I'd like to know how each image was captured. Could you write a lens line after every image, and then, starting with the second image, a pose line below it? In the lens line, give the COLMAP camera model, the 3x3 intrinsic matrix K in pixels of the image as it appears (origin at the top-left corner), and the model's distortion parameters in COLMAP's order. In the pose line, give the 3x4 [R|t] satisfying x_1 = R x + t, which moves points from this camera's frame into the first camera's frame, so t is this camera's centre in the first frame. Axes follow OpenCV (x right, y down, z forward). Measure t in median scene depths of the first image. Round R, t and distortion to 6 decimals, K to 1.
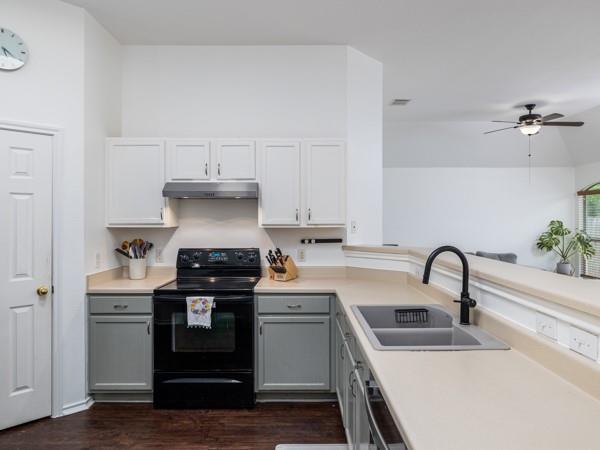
lens RADIAL K [[403.3, 0, 300.0], [0, 403.3, 225.0], [0, 0, 1]] dist [-0.007506, -0.003316]
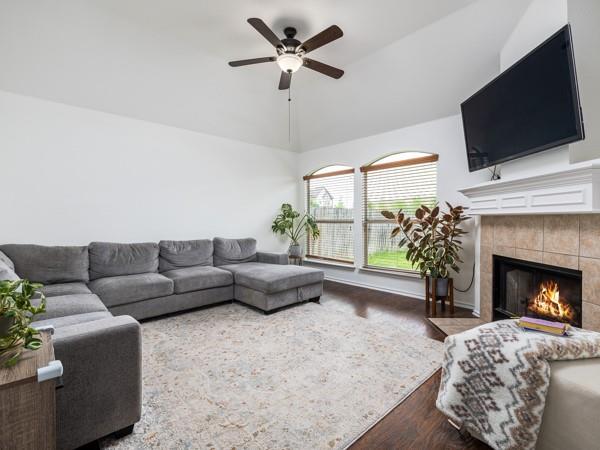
lens RADIAL K [[290.1, 0, 300.0], [0, 290.1, 225.0], [0, 0, 1]] dist [-0.000026, 0.000094]
pose [[0.730749, -0.015691, 0.682466, 0.348139], [0.012703, 0.999875, 0.009387, 0.076909], [-0.682528, 0.001810, 0.730857, 0.945843]]
